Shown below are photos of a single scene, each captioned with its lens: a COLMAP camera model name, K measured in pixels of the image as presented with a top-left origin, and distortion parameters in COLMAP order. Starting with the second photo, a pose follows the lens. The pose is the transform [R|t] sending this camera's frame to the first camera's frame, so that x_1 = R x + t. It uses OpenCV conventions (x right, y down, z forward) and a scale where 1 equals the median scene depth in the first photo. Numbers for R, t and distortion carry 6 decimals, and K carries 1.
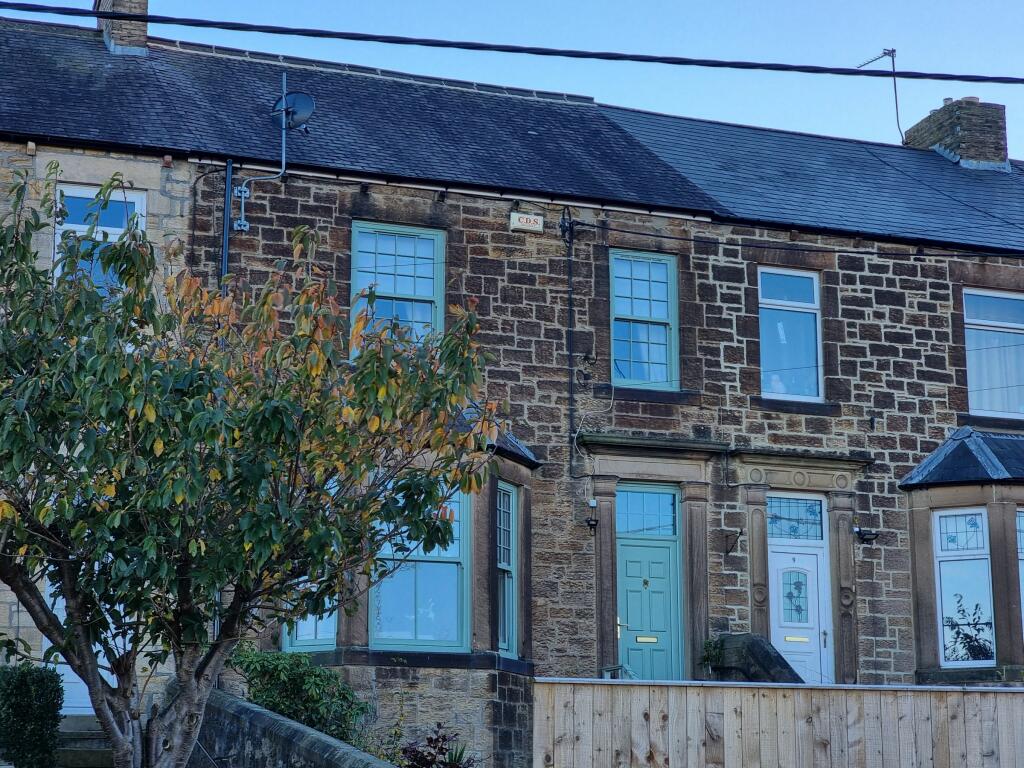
lens RADIAL K [[2120.0, 0, 509.2], [0, 2120.0, 381.0], [0, 0, 1]] dist [0.068403, 0.000000]
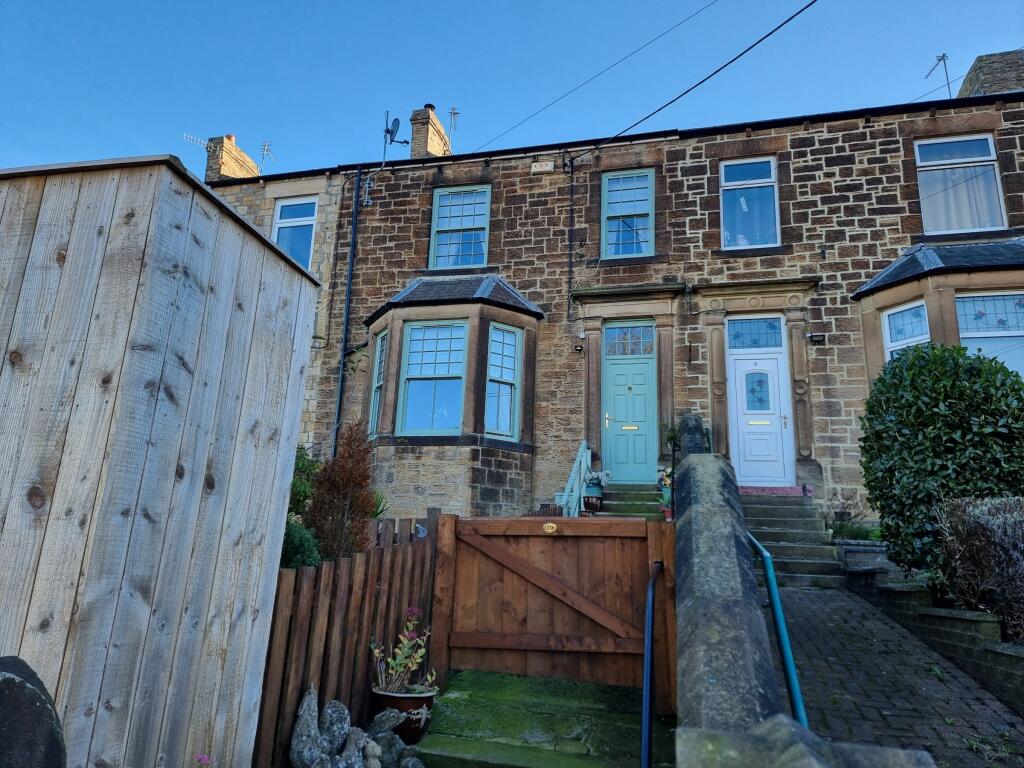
lens RADIAL K [[707.5, 0, 489.8], [0, 707.5, 379.9], [0, 0, 1]] dist [0.094865, -0.052077]
pose [[0.817714, -0.112920, -0.564440, 0.250725], [0.079661, 0.993334, -0.083318, 0.118766], [0.570086, 0.023167, 0.821258, 0.544837]]
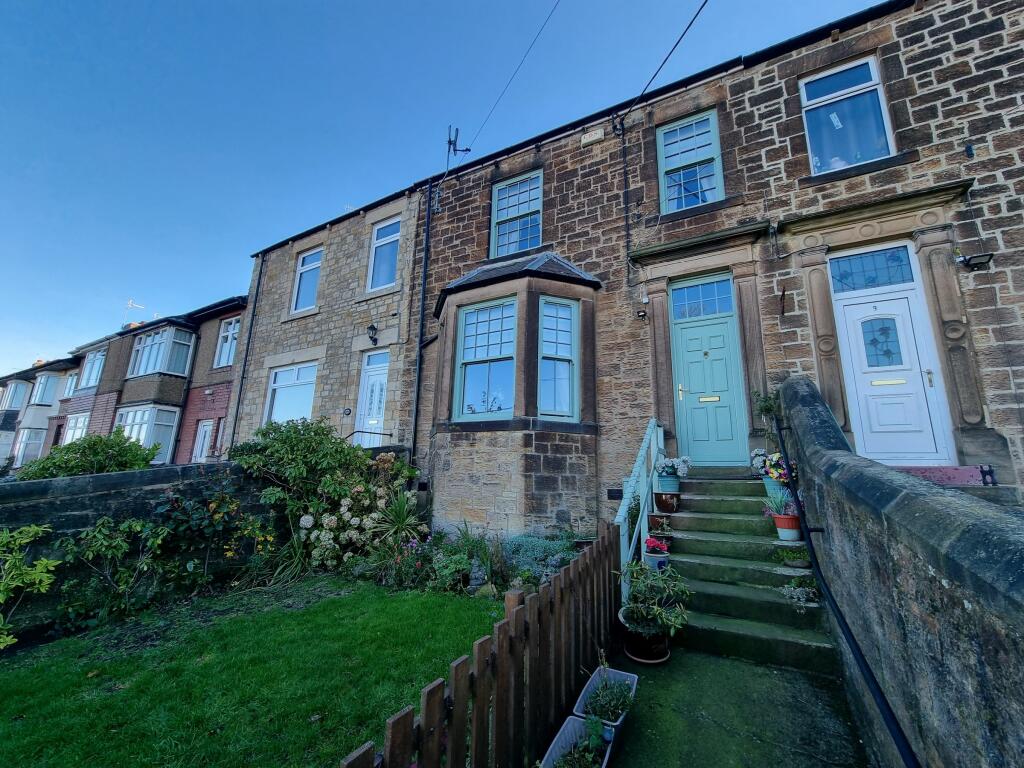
lens RADIAL K [[420.9, 0, 506.2], [0, 420.9, 385.4], [0, 0, 1]] dist [-0.005877, 0.001197]
pose [[0.653796, -0.145030, -0.742642, 0.163846], [0.136252, 0.987982, -0.072990, 0.112785], [0.744302, -0.053466, 0.665700, 0.733557]]
